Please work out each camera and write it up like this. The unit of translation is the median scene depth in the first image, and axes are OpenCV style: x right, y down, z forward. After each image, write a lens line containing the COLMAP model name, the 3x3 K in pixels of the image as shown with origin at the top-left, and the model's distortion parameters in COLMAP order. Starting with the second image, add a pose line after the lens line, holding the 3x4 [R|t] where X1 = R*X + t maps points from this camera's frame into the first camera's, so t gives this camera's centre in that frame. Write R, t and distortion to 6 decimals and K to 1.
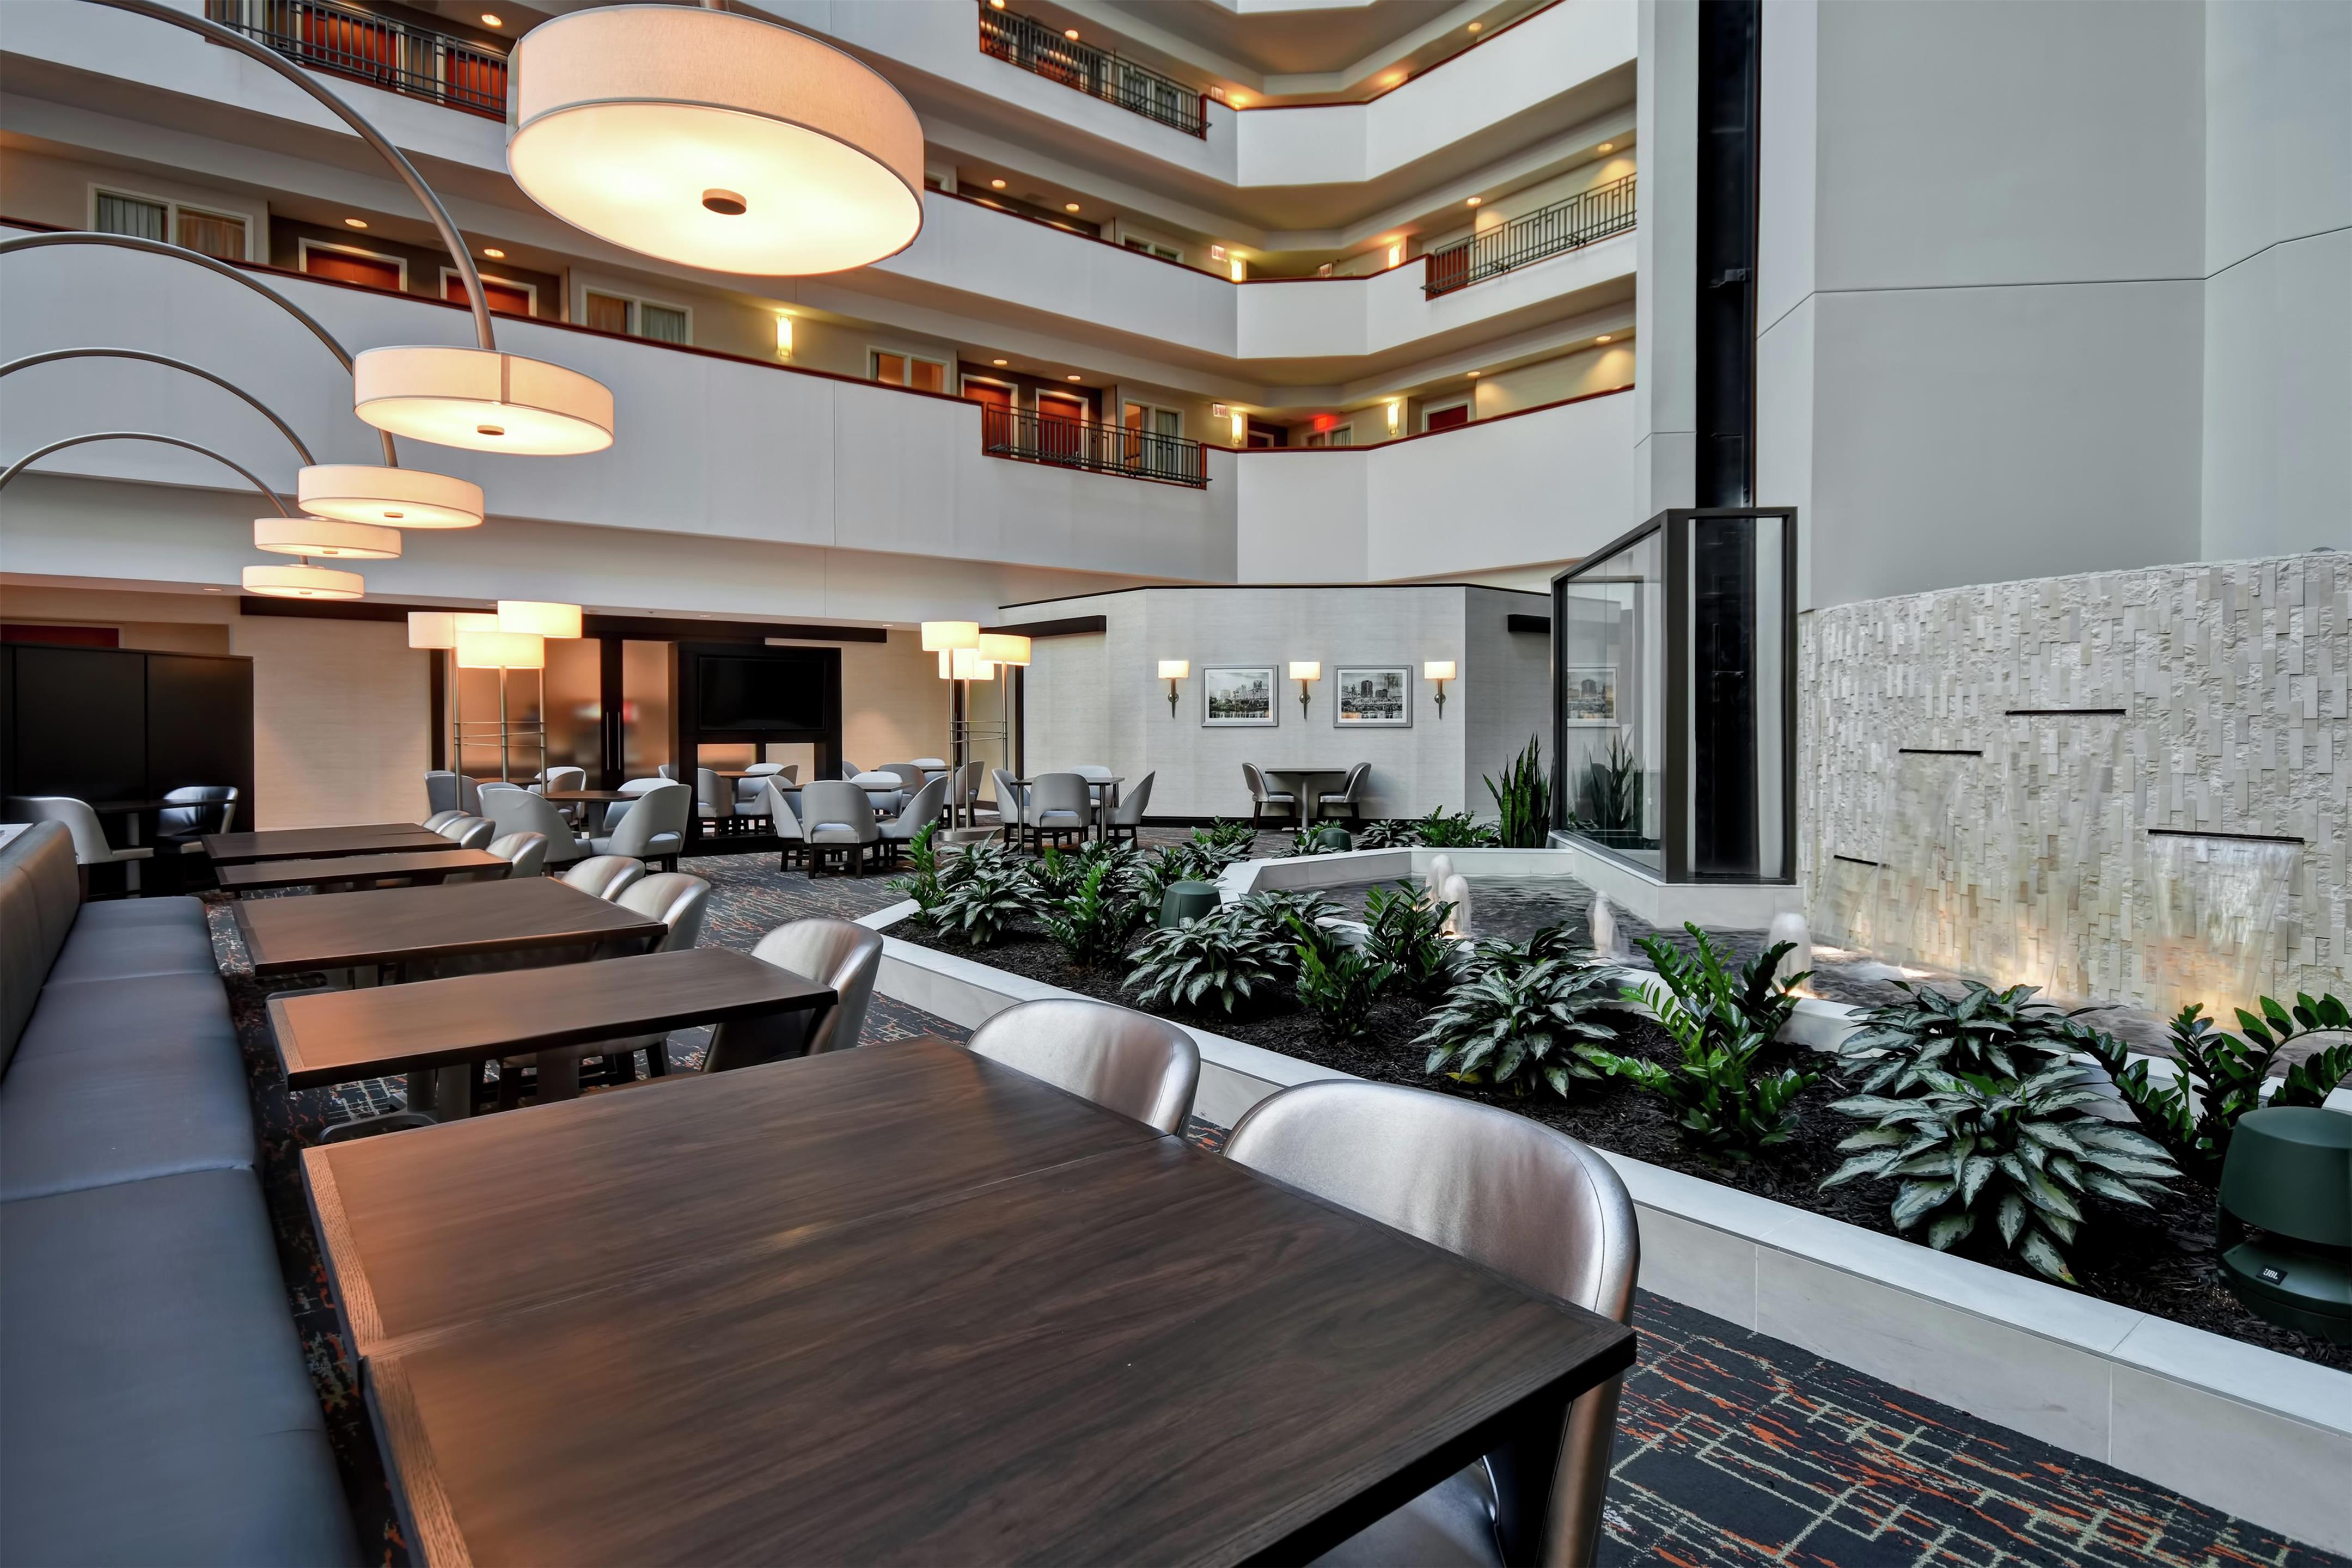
lens RADIAL K [[1303.4, 0, 1176.8], [0, 1303.4, 719.3], [0, 0, 1]] dist [-0.001465, -0.000539]
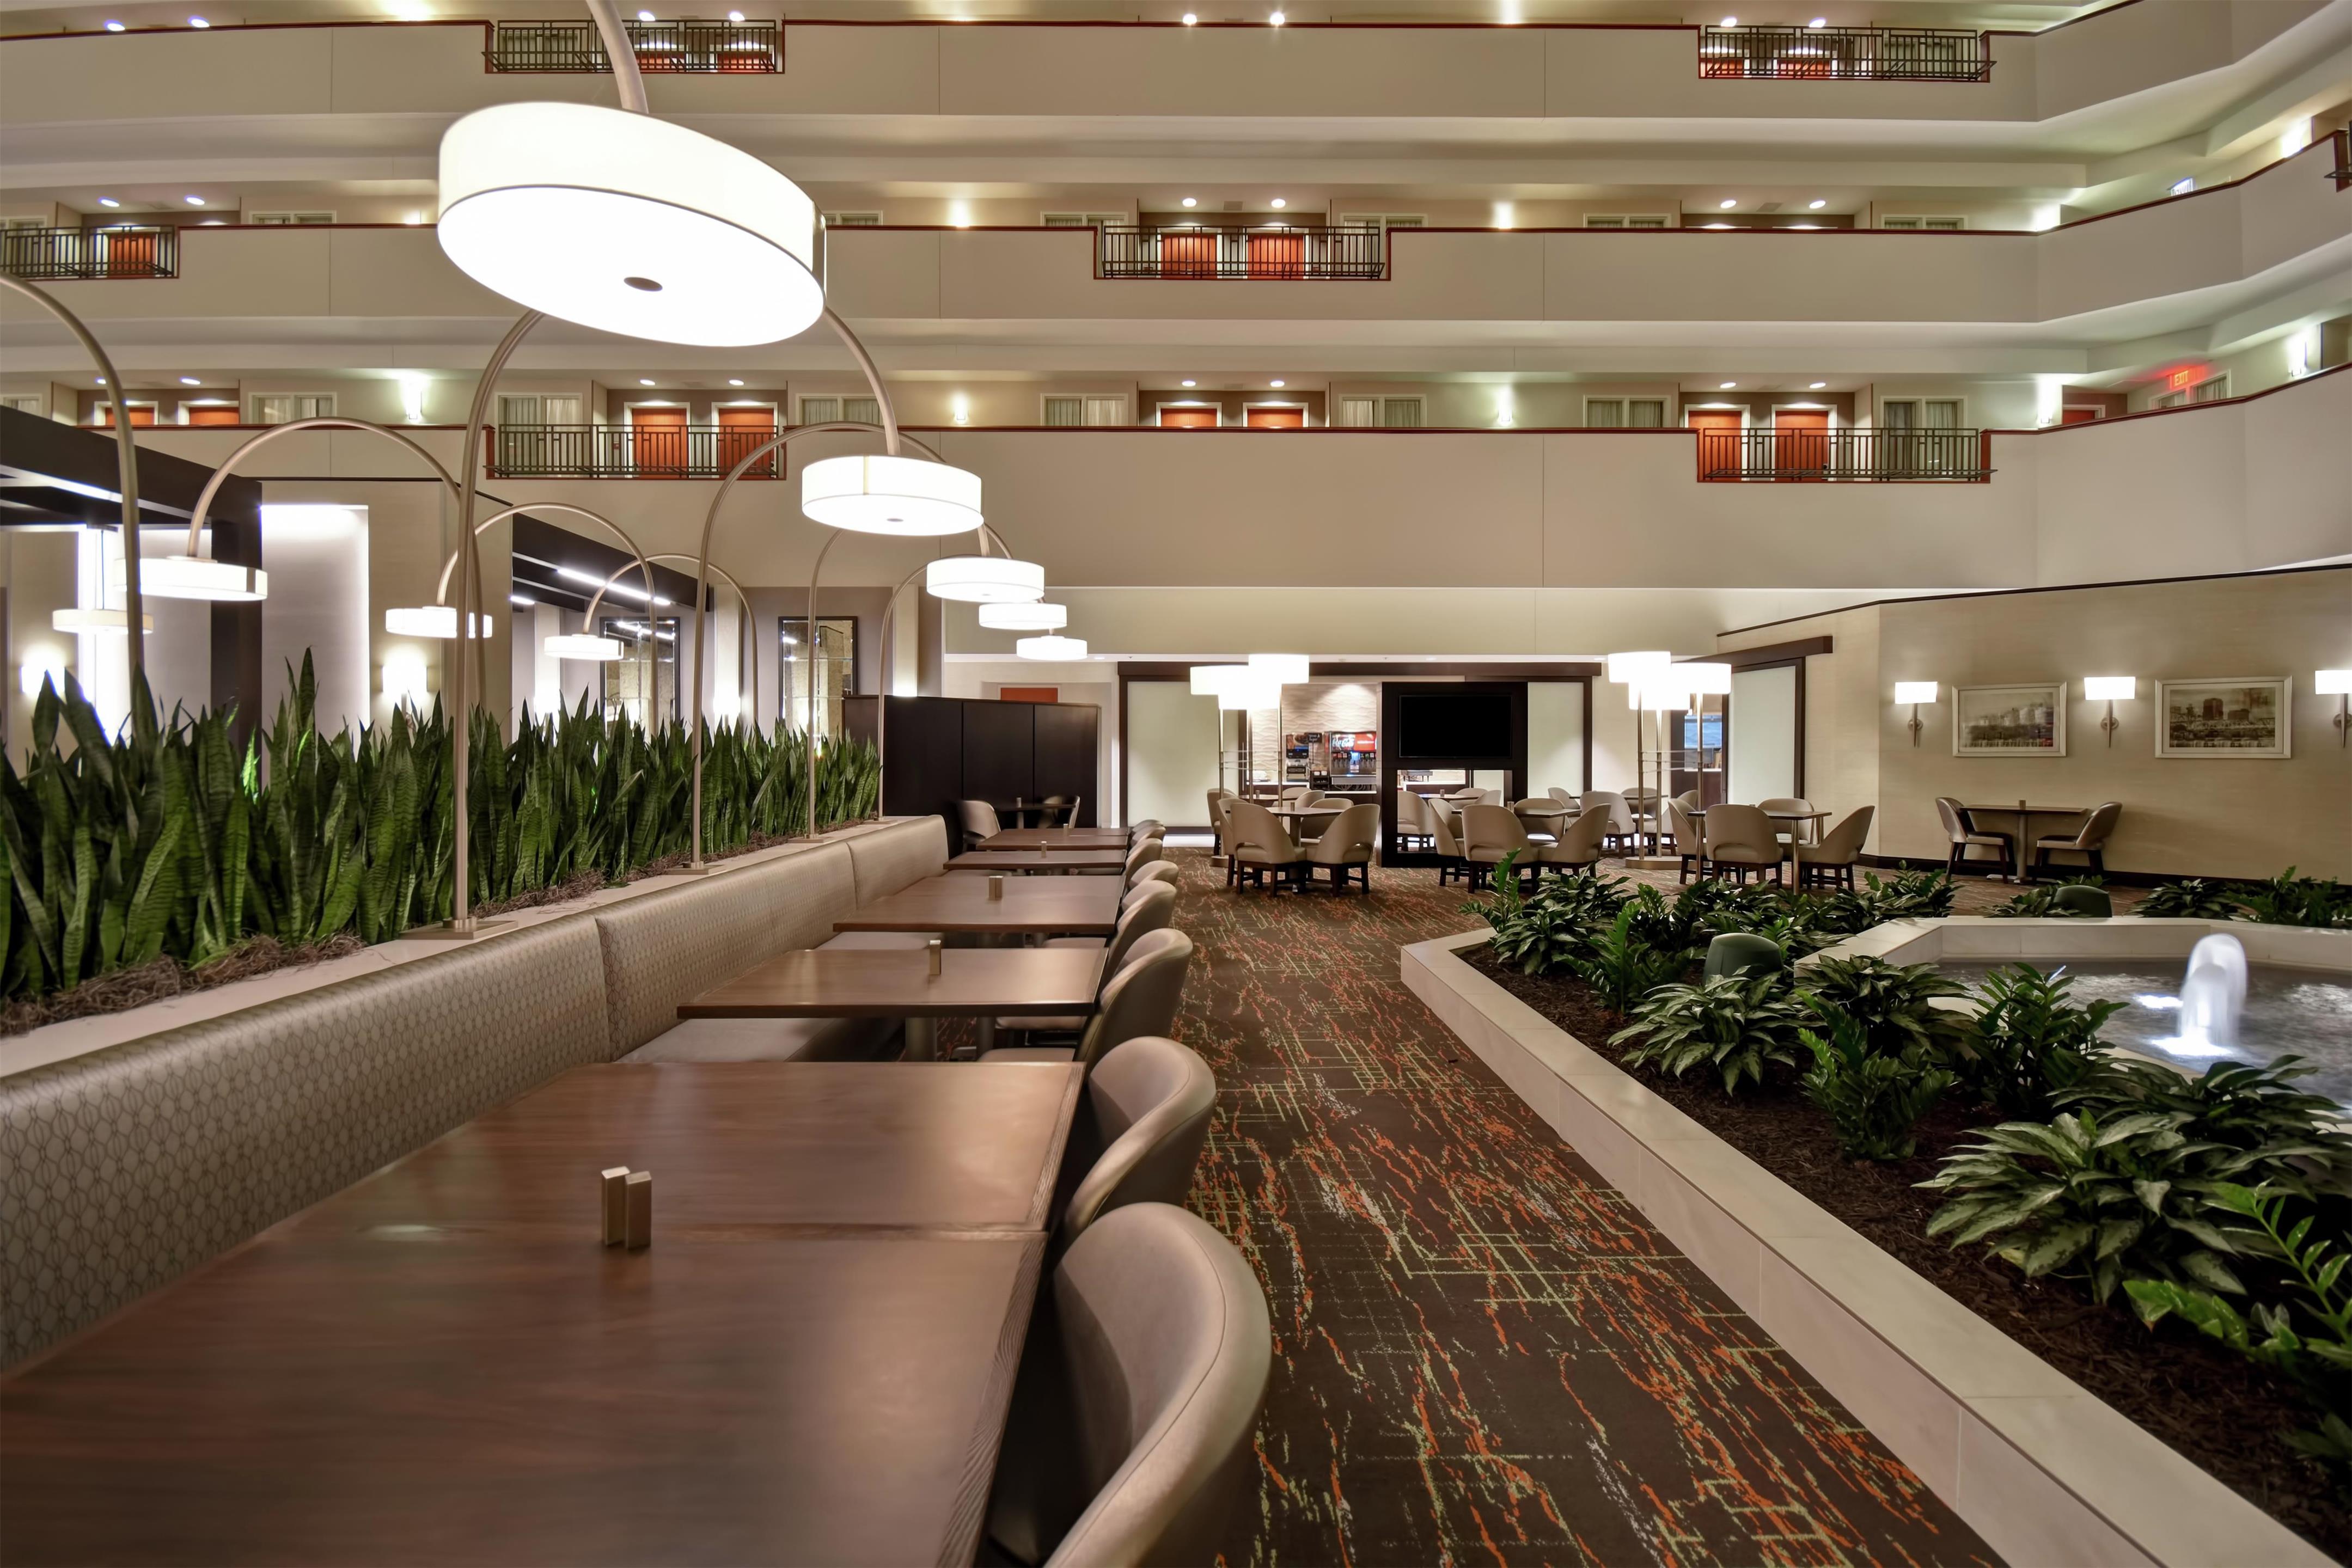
lens RADIAL K [[1122.1, 0, 1171.3], [0, 1122.1, 751.5], [0, 0, 1]] dist [-0.011447, -0.001109]
pose [[0.754944, 0.001047, -0.655788, 0.114553], [0.000438, 0.999998, 0.002101, 0.000140], [0.655789, -0.001873, 0.754942, 0.100660]]
